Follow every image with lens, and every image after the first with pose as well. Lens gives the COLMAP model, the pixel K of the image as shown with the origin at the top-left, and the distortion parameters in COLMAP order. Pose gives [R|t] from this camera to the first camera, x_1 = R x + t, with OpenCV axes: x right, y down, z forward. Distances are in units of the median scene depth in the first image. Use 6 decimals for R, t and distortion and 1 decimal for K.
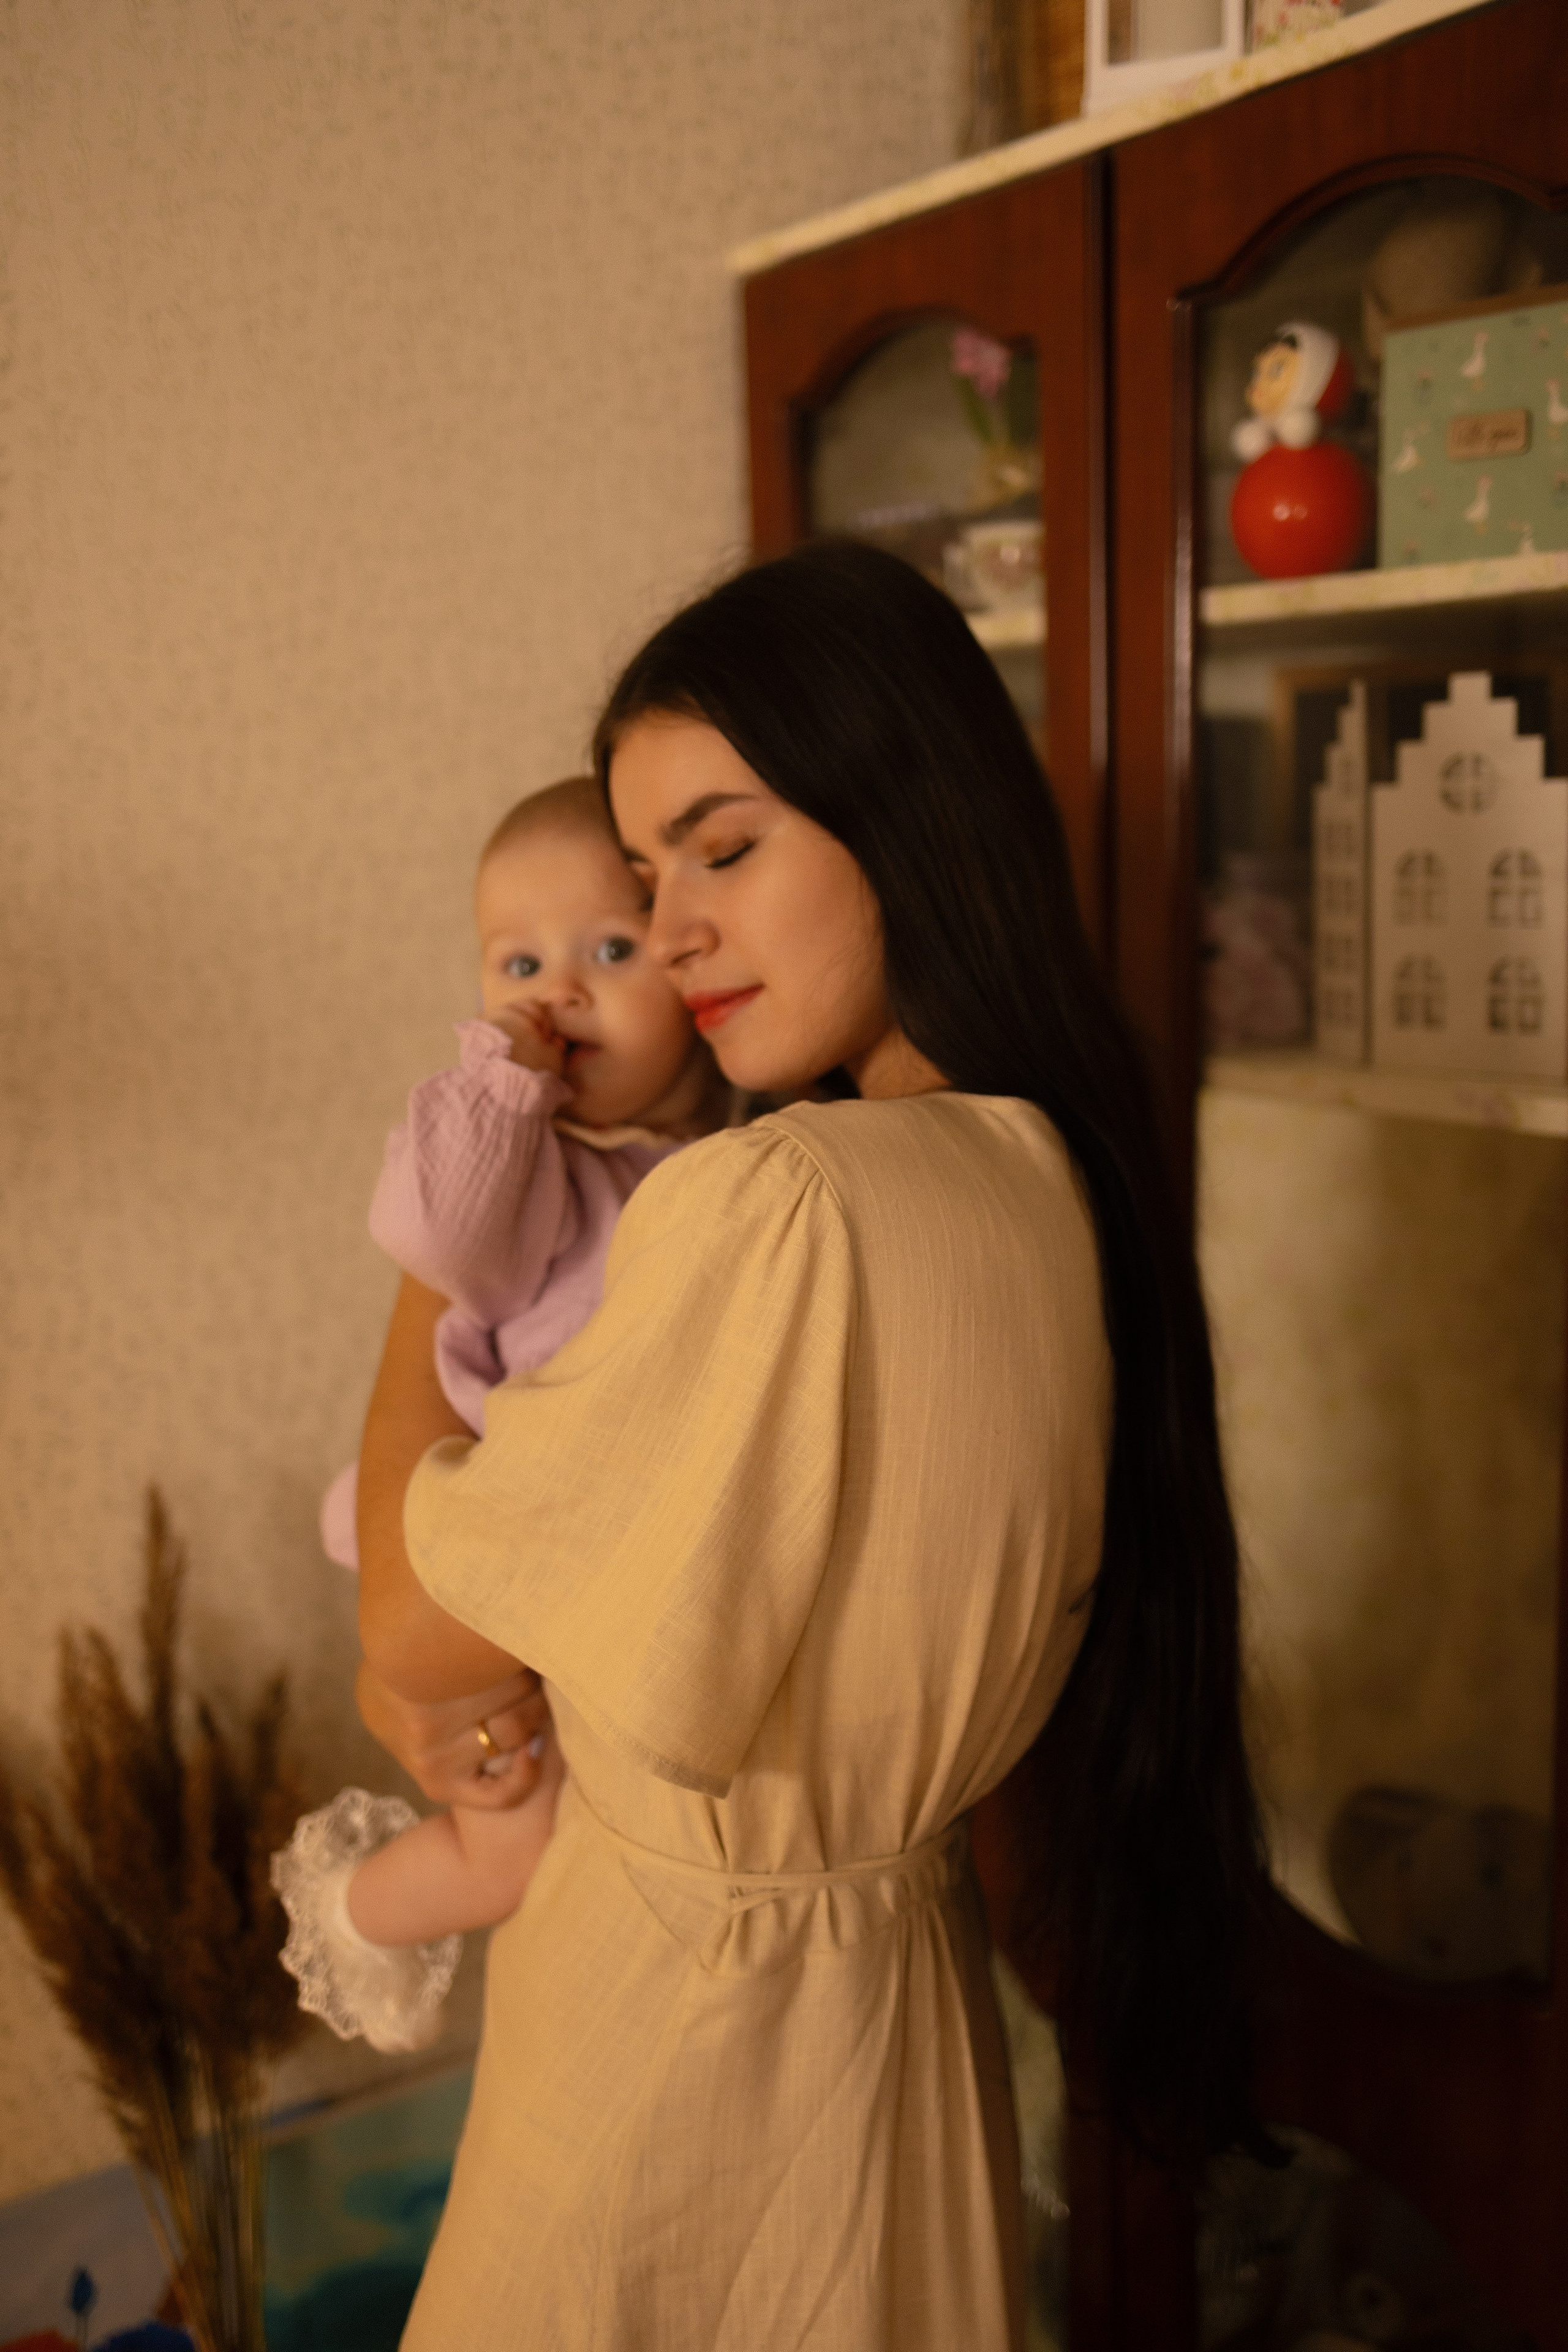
lens RADIAL K [[2507.0, 0, 725.9], [0, 2507.0, 1209.1], [0, 0, 1]] dist [0.031441, 0.000000]
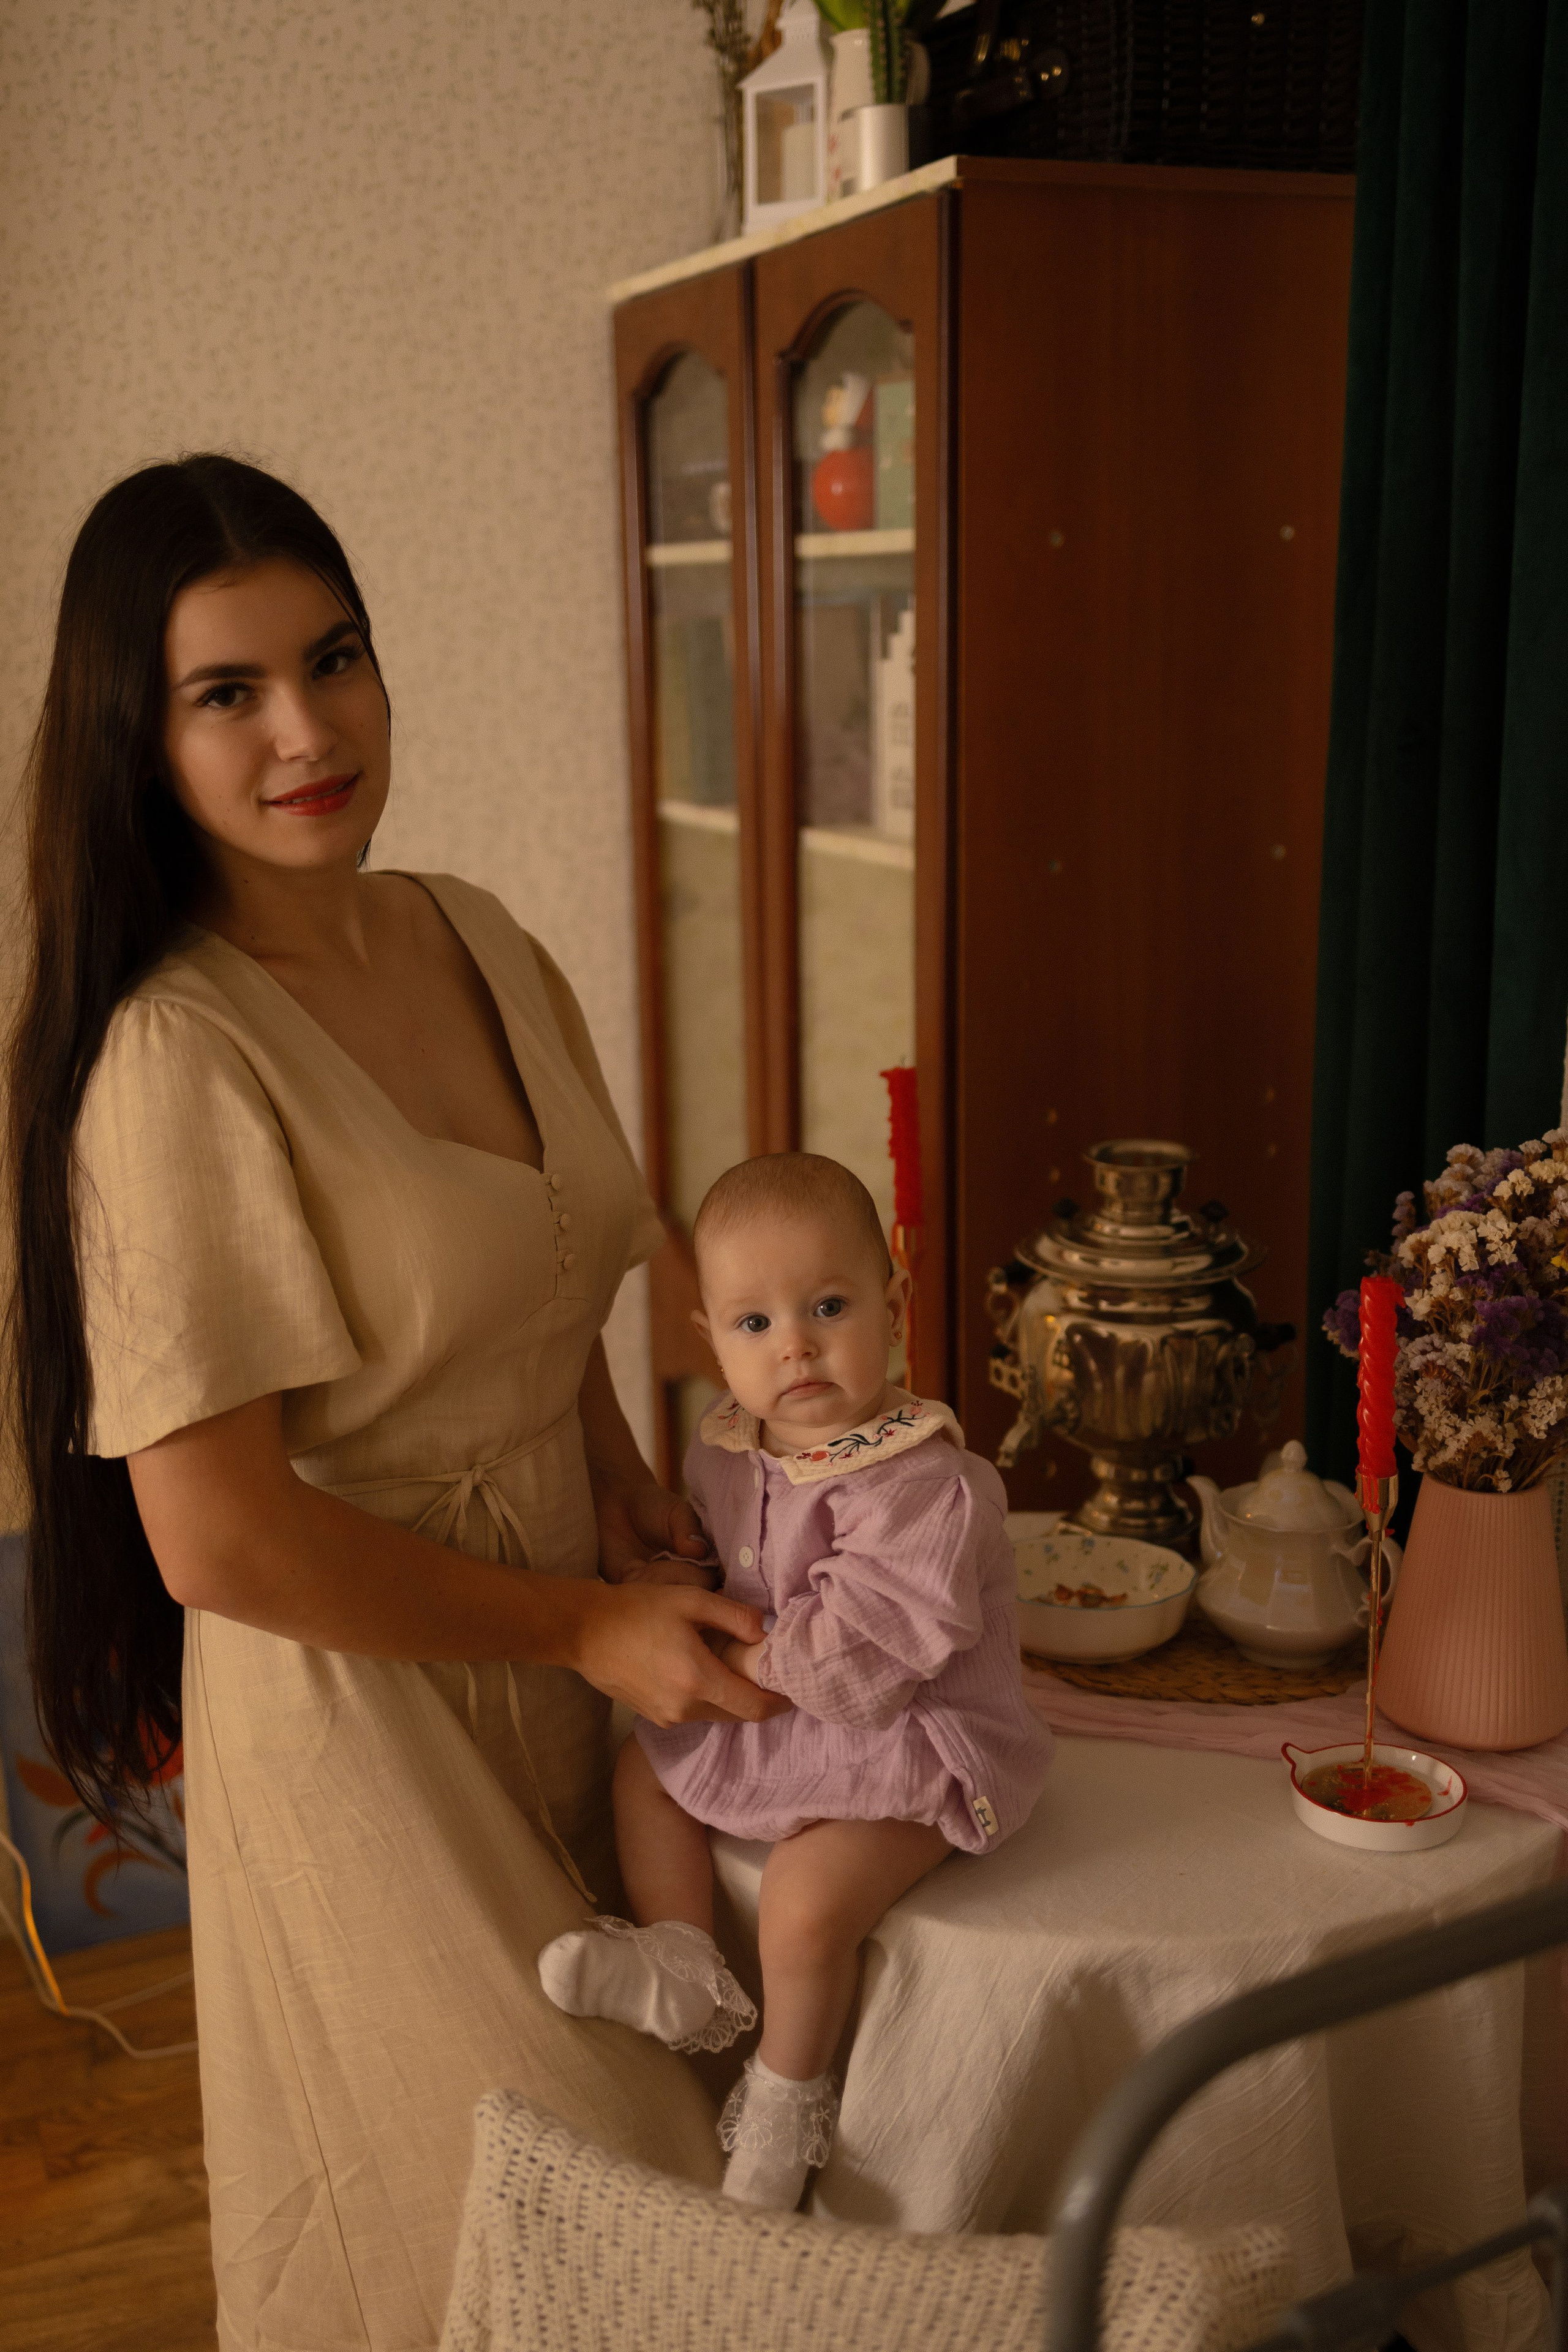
lens RADIAL K [[2507.0, 0, 743.2], [0, 2507.0, 1173.0], [0, 0, 1]] dist [0.031441, 0.000000]
pose [[0.985075, 0.045223, -0.166078, 0.387286], [-0.034304, 0.997093, 0.068041, 0.048563], [0.168672, -0.061328, 0.983762, -0.550540]]
